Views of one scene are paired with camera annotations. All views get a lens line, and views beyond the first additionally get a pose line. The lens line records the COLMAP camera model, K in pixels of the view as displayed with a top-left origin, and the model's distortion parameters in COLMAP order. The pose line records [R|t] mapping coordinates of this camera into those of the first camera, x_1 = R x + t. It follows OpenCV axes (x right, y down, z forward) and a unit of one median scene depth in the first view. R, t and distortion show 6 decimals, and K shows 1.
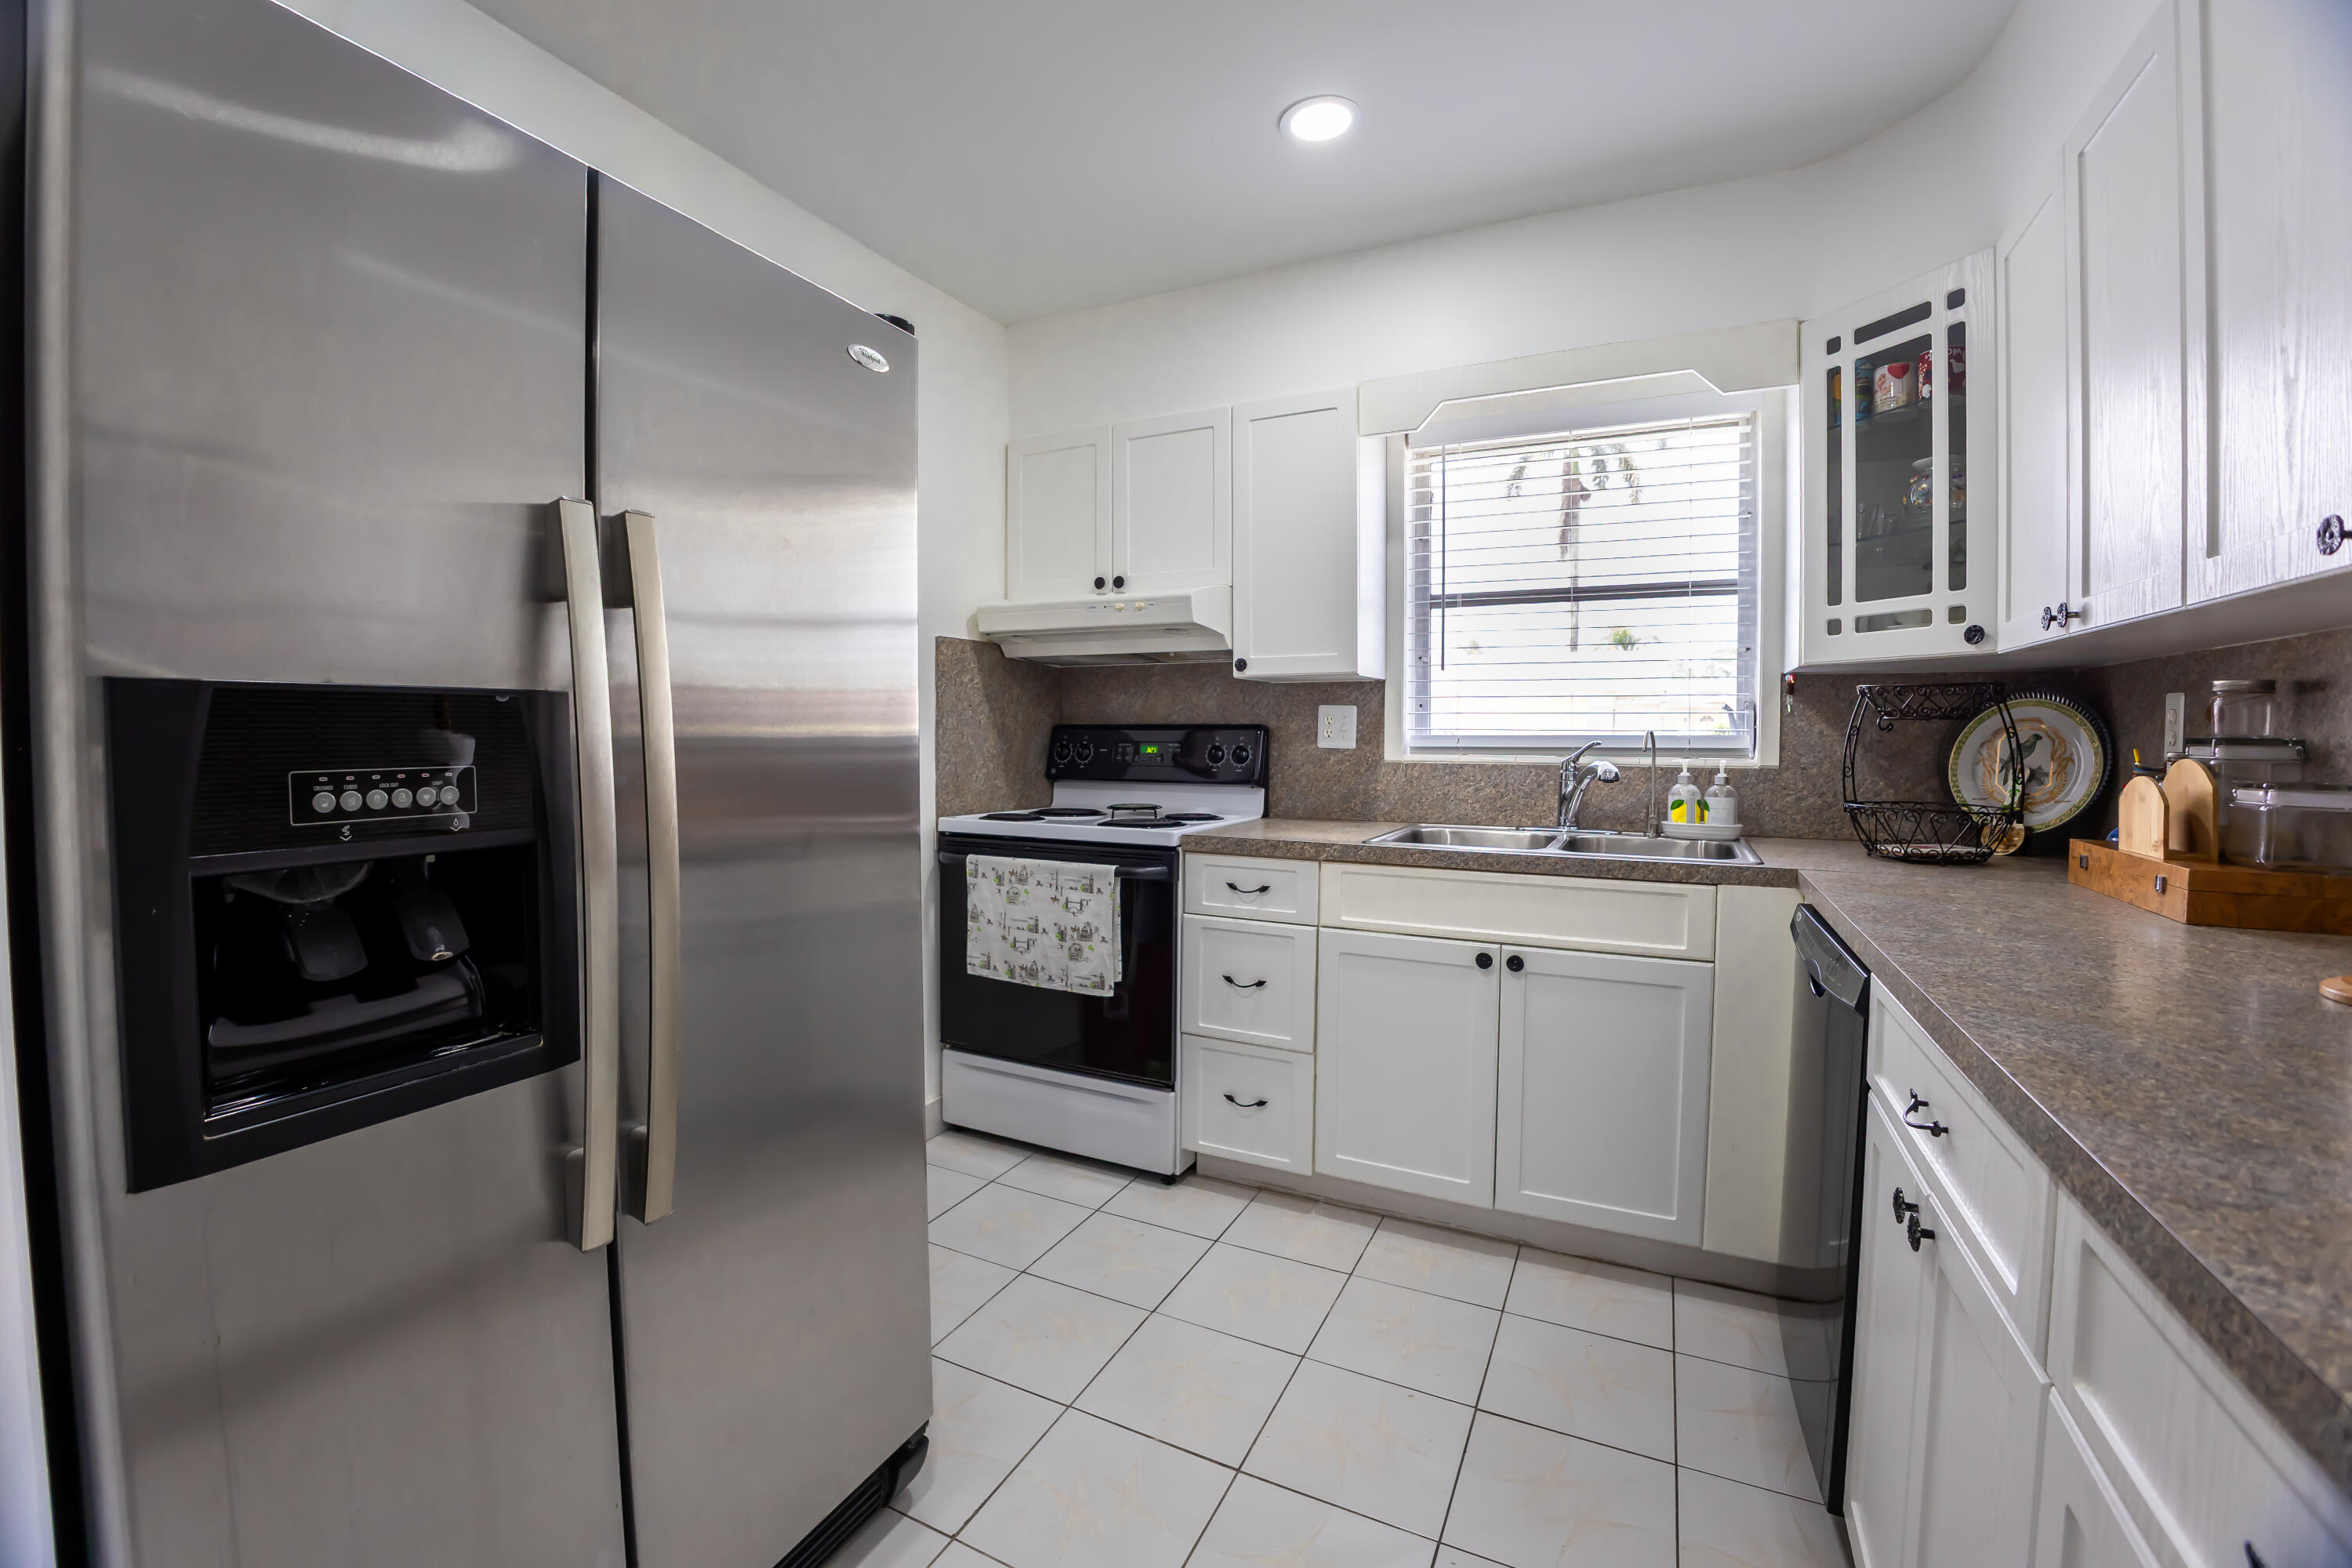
lens RADIAL K [[982.0, 0, 1144.9], [0, 982.0, 765.8], [0, 0, 1]] dist [-0.038508, 0.002674]
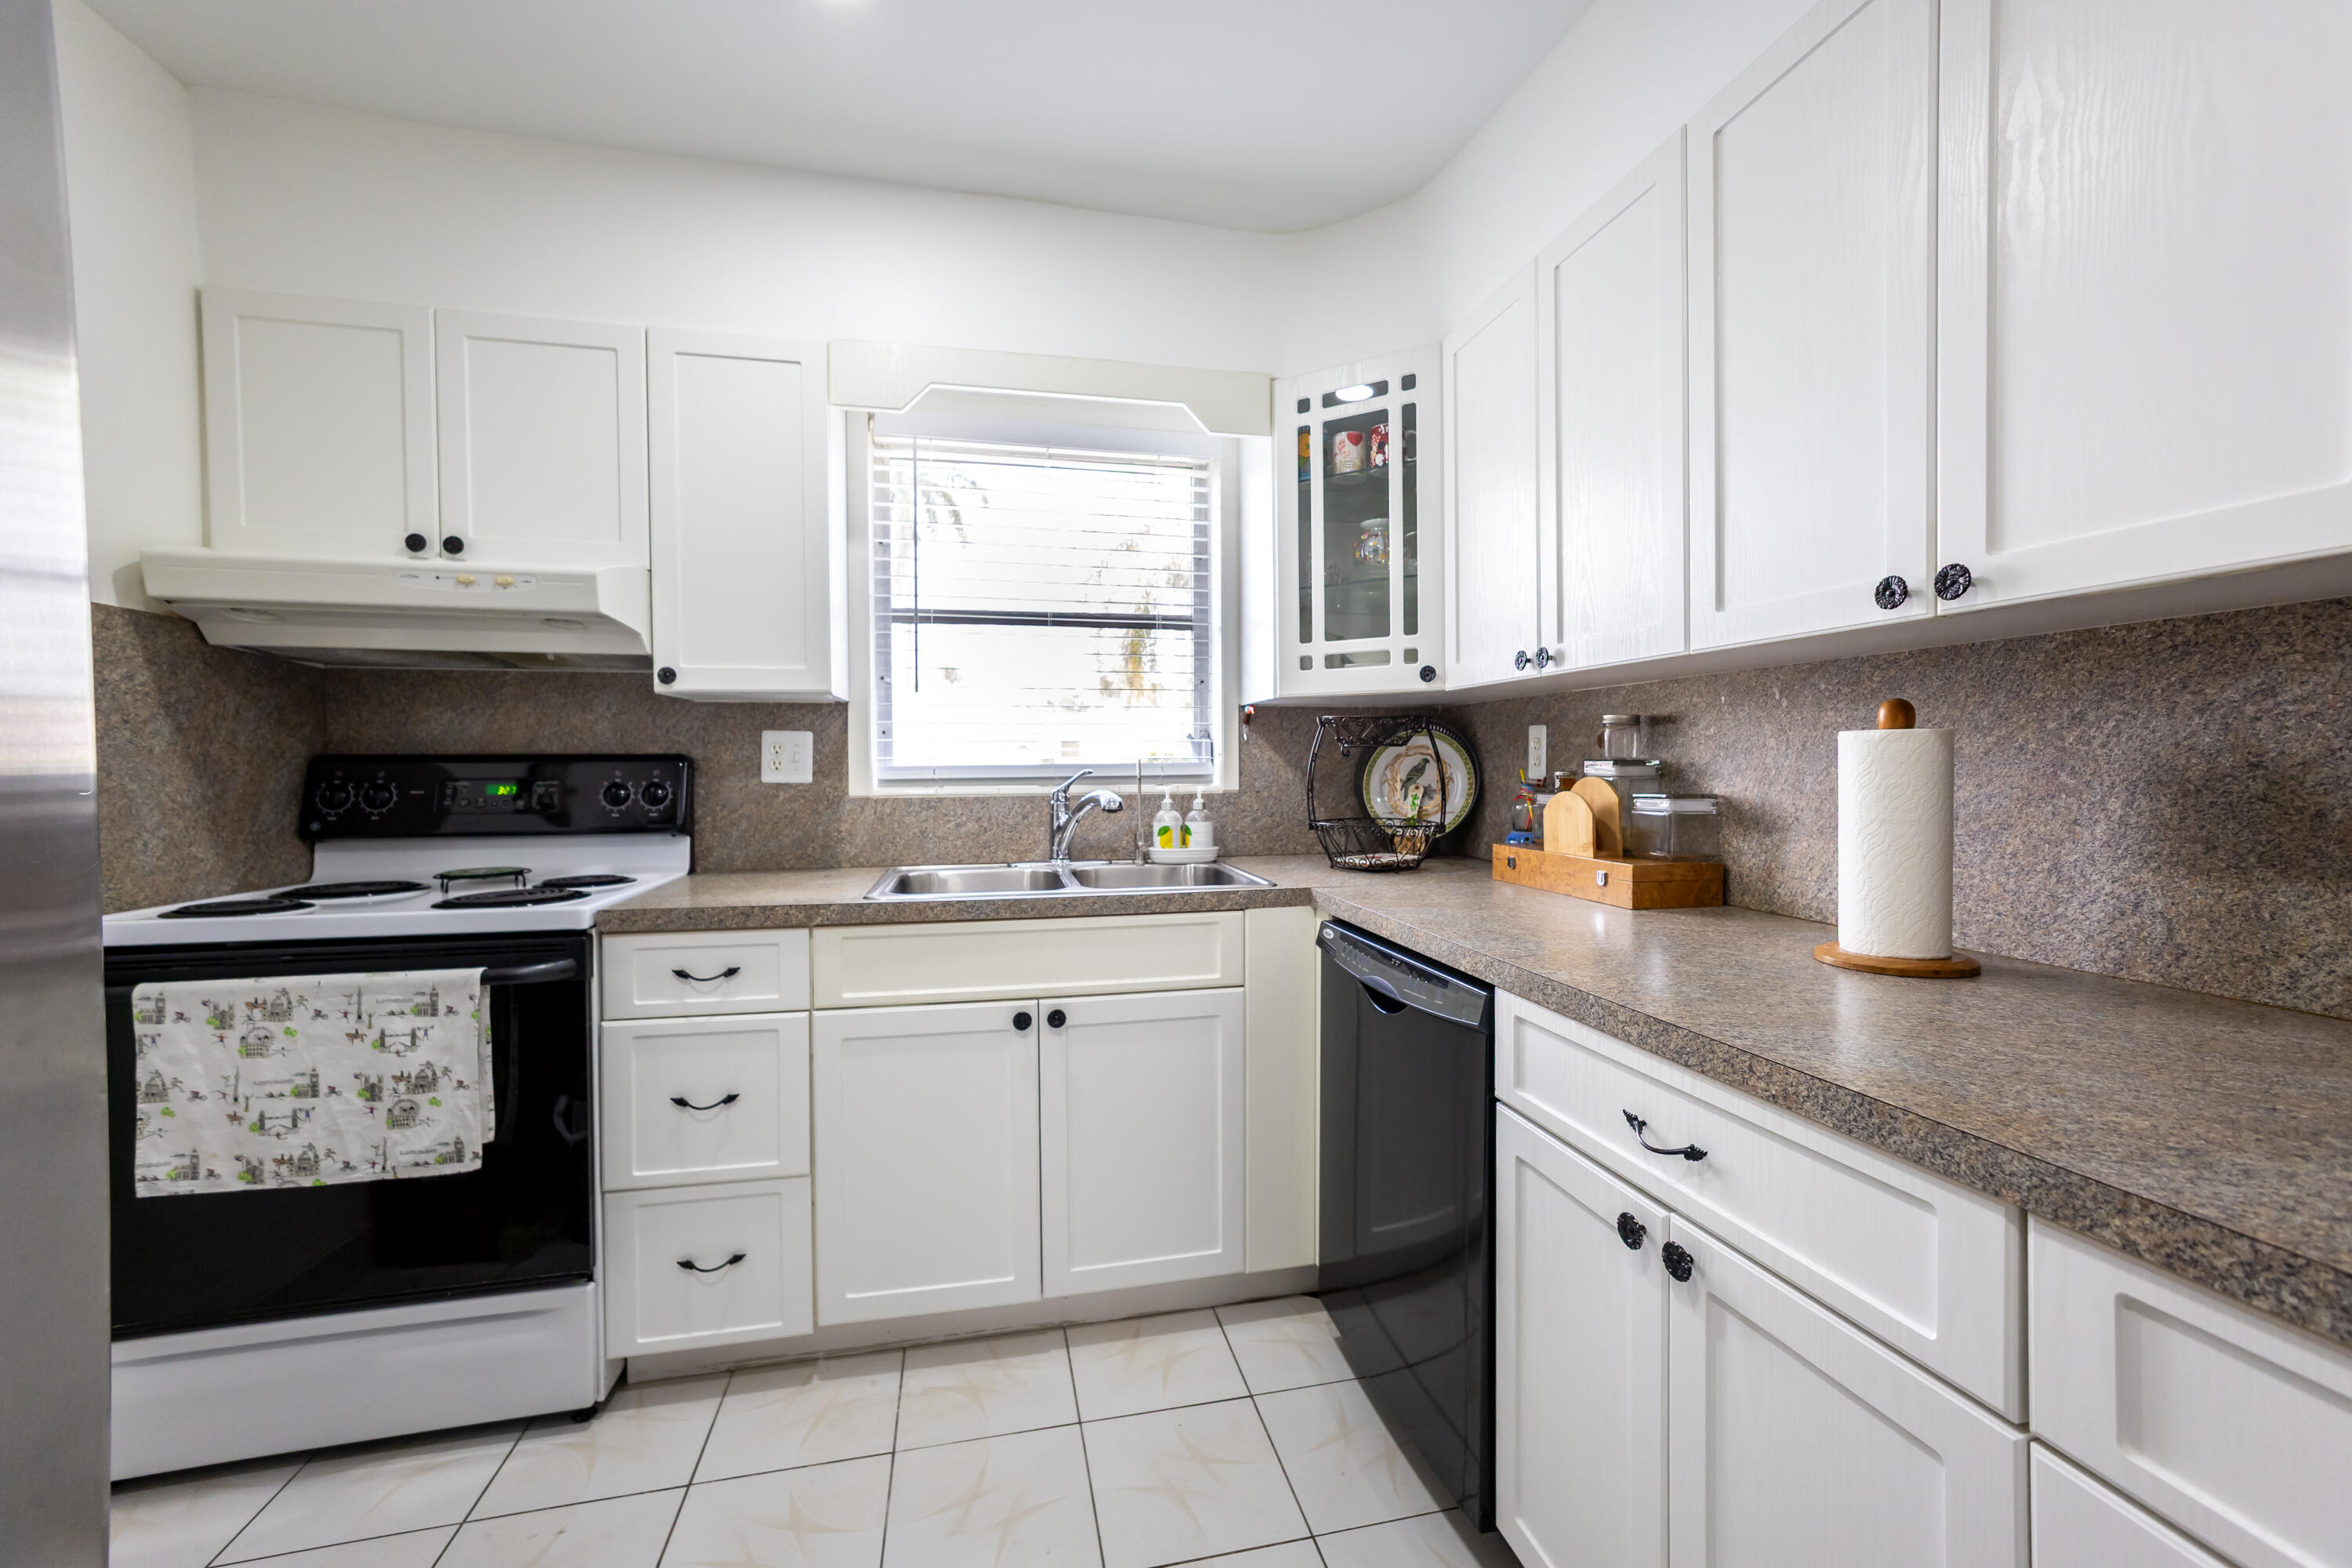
lens RADIAL K [[948.4, 0, 1176.7], [0, 948.4, 780.4], [0, 0, 1]] dist [-0.018297, 0.007254]
pose [[0.763082, -0.020873, 0.645964, -0.082139], [0.030229, 0.999537, -0.003412, -0.008790], [-0.645594, 0.022130, 0.763360, 0.225235]]
